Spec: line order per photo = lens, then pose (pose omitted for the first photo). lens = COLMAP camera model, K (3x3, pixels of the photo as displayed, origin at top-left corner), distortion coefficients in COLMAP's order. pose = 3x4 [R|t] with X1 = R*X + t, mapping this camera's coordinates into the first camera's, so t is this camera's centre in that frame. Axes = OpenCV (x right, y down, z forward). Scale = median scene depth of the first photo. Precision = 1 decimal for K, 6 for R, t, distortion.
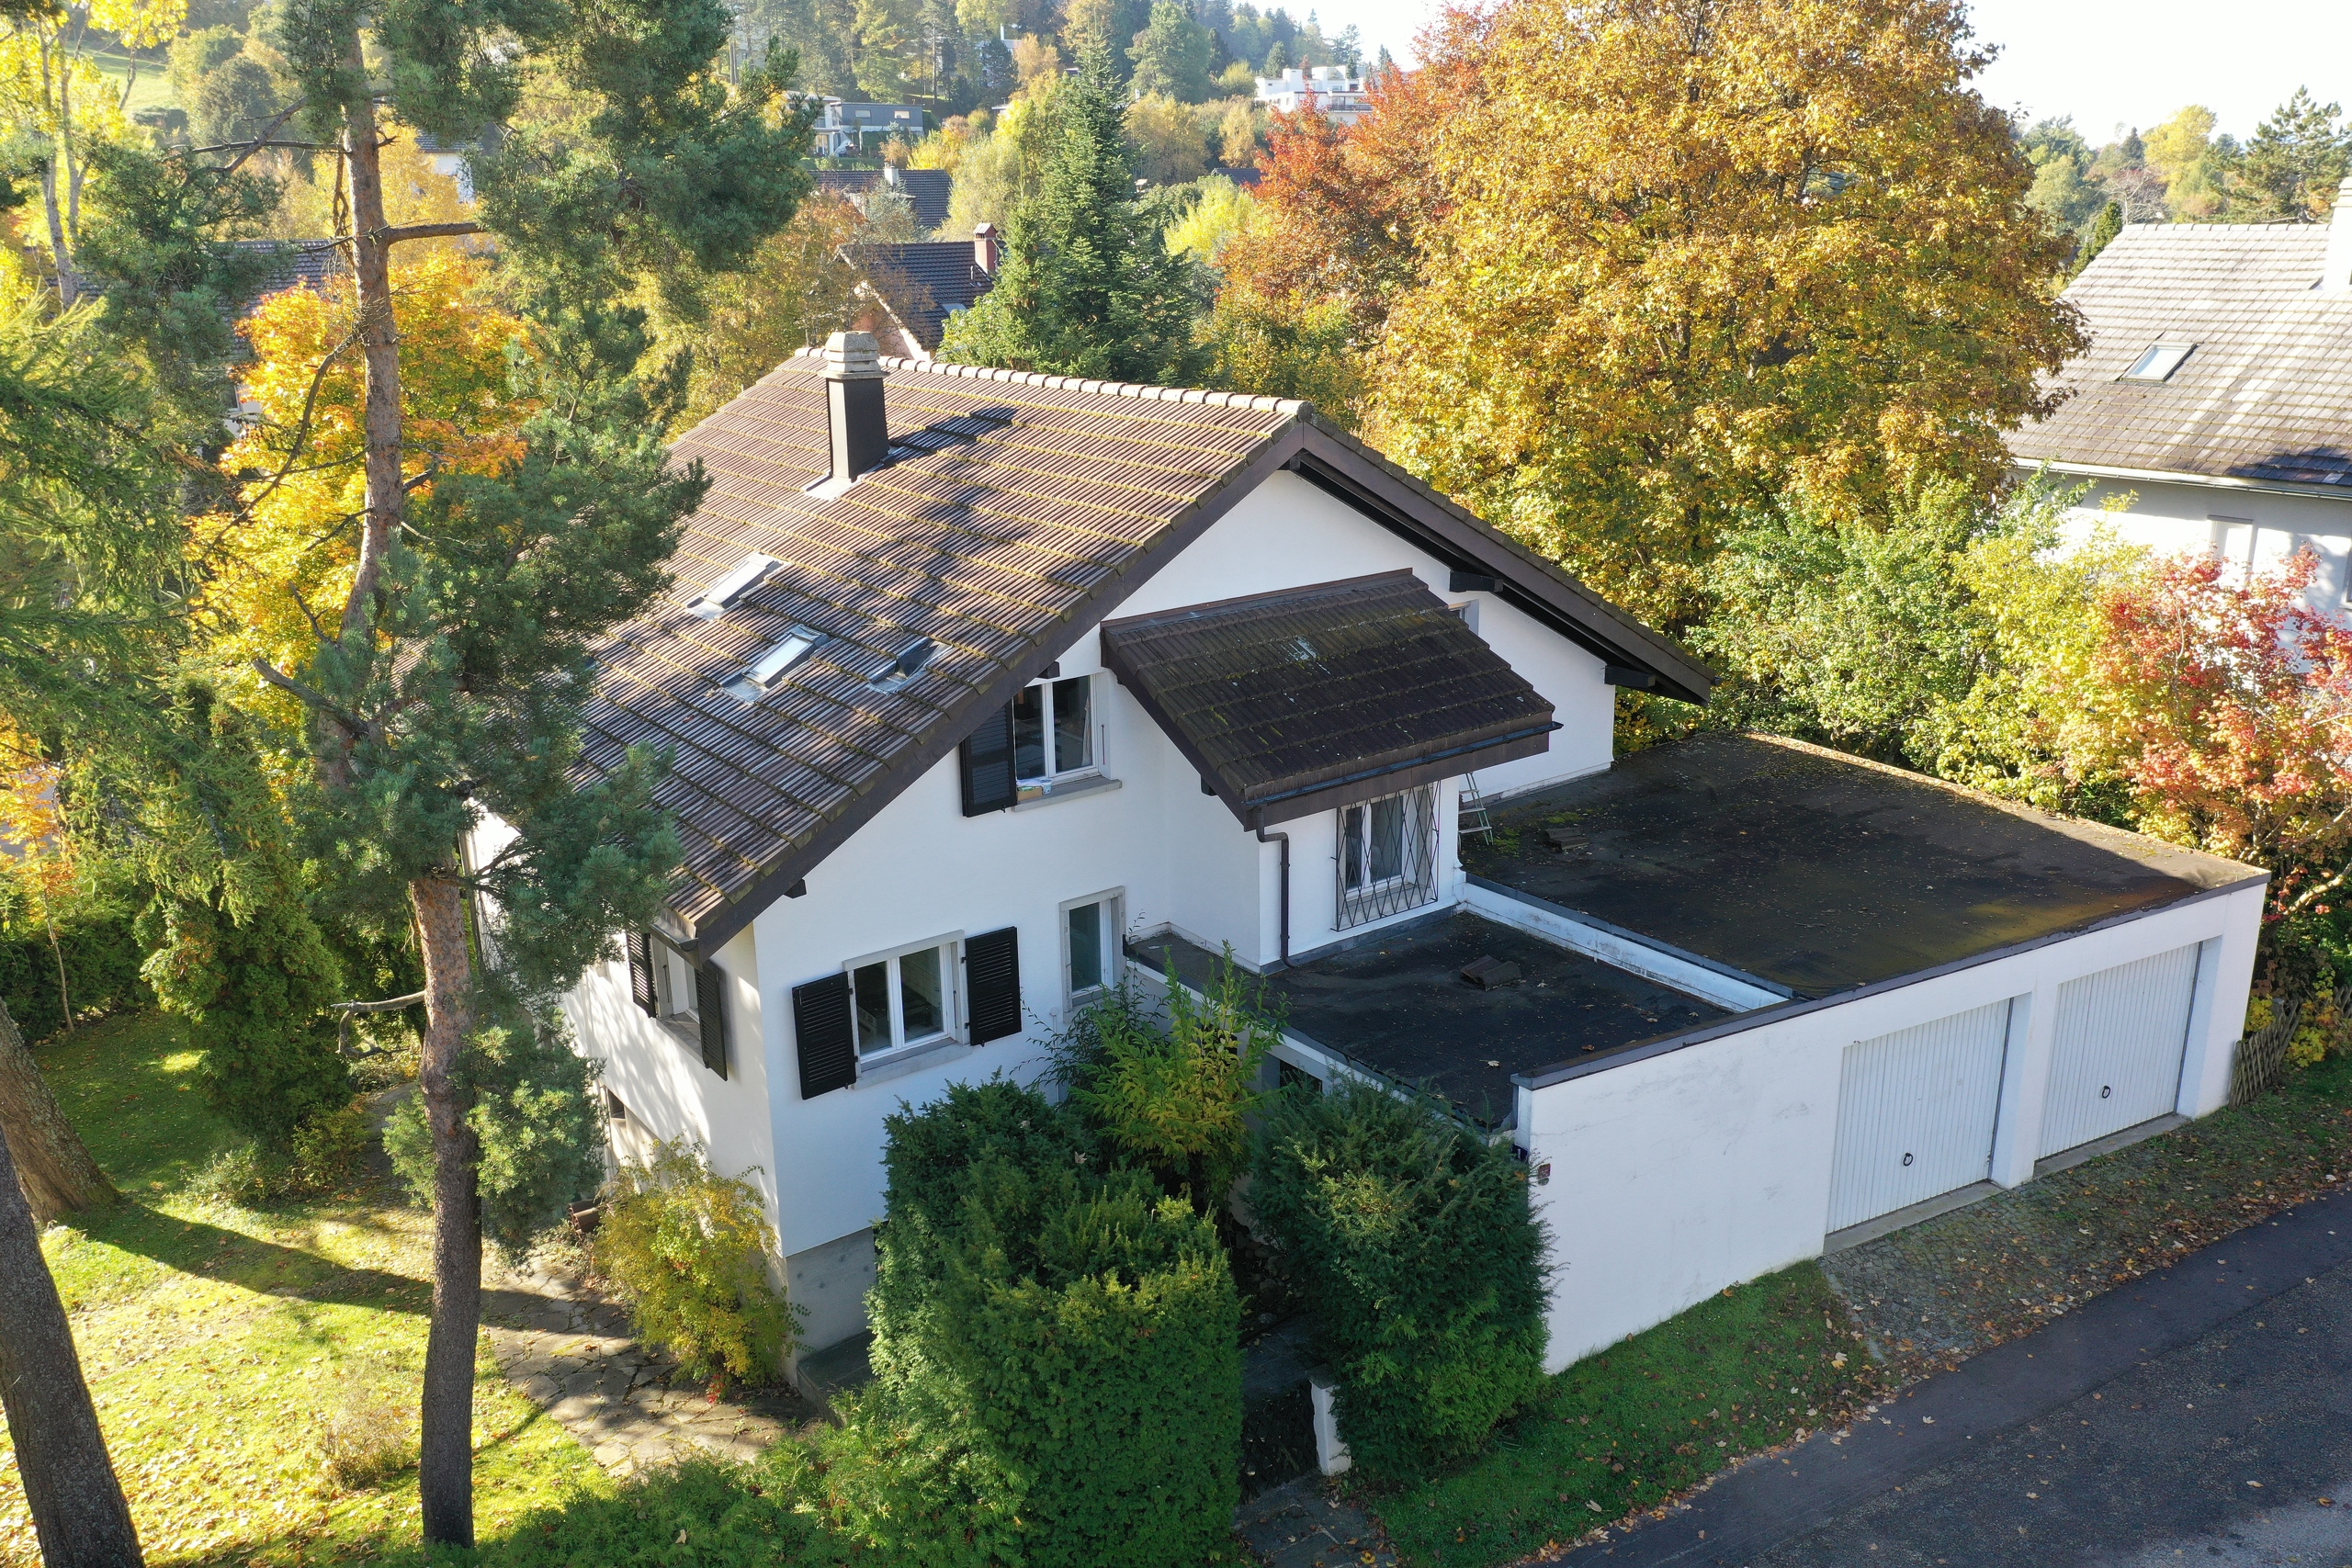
lens RADIAL K [[1860.2, 0, 1176.0], [0, 1860.2, 784.0], [0, 0, 1]] dist [0.020766, -0.004338]
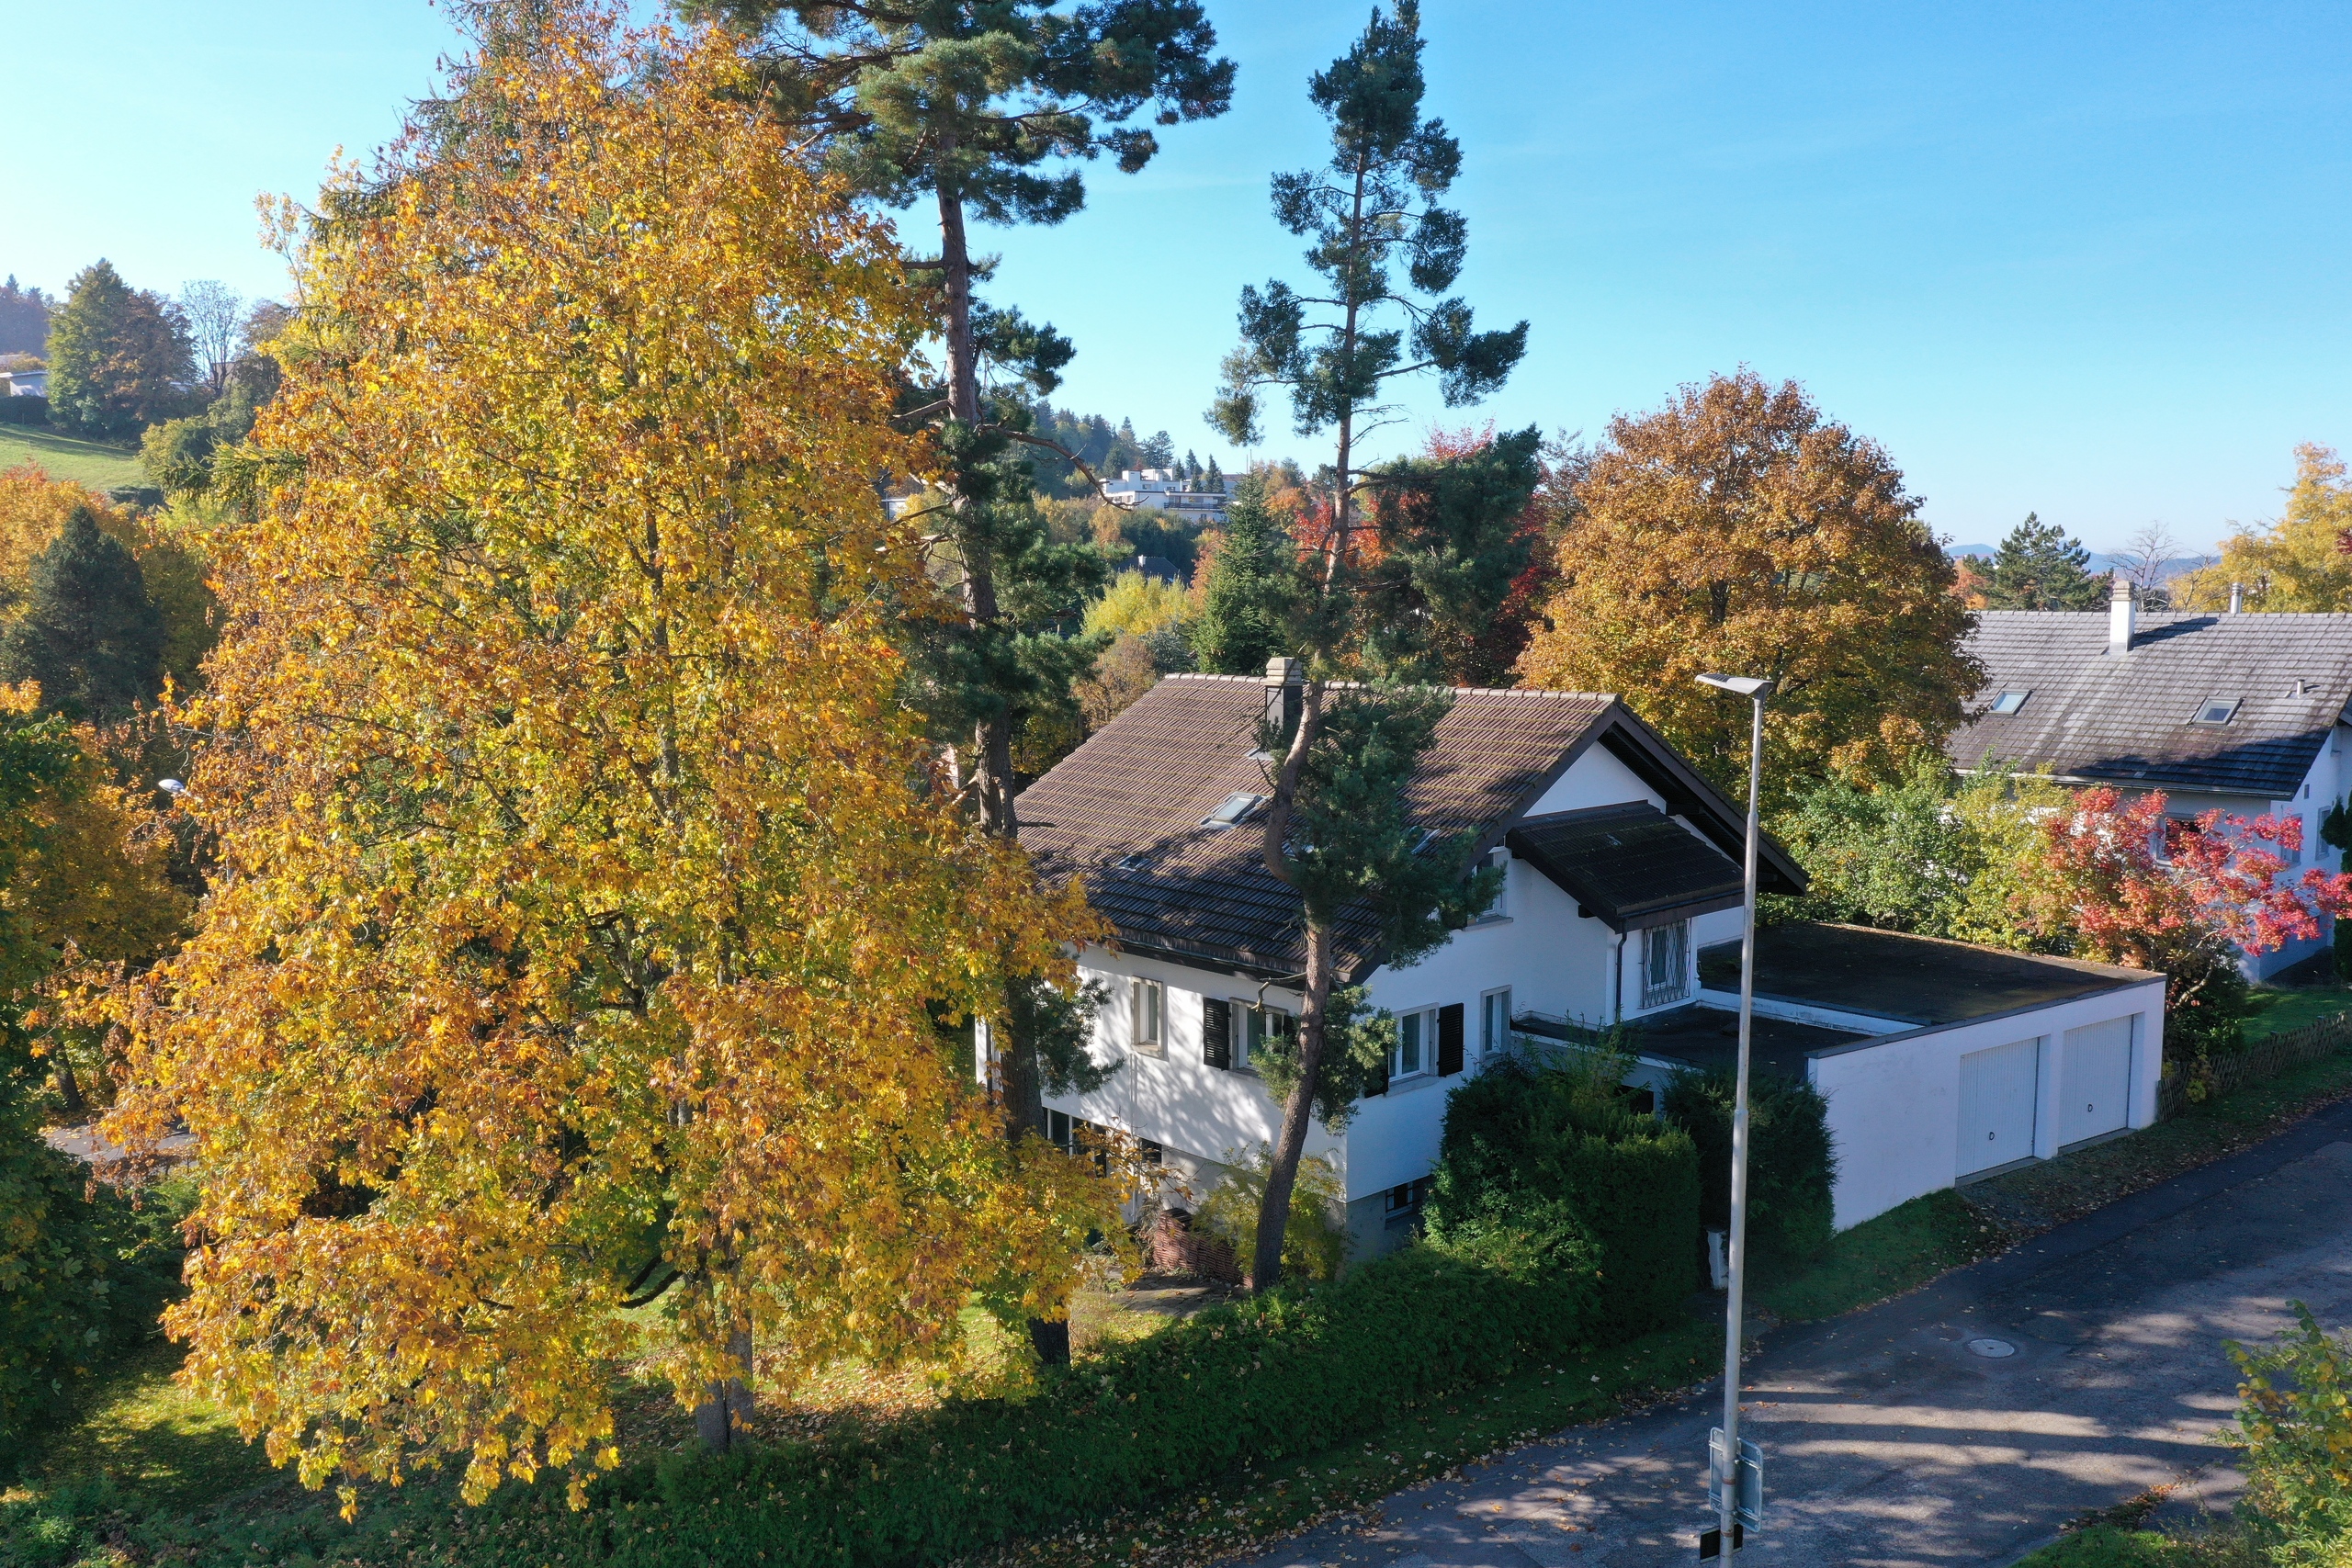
lens RADIAL K [[1860.2, 0, 1176.0], [0, 1860.2, 784.0], [0, 0, 1]] dist [0.020766, -0.004338]
pose [[0.994004, 0.003677, 0.109280, -0.463211], [0.017762, 0.980729, -0.194563, 0.180655], [-0.107889, 0.195338, 0.974784, -0.551976]]
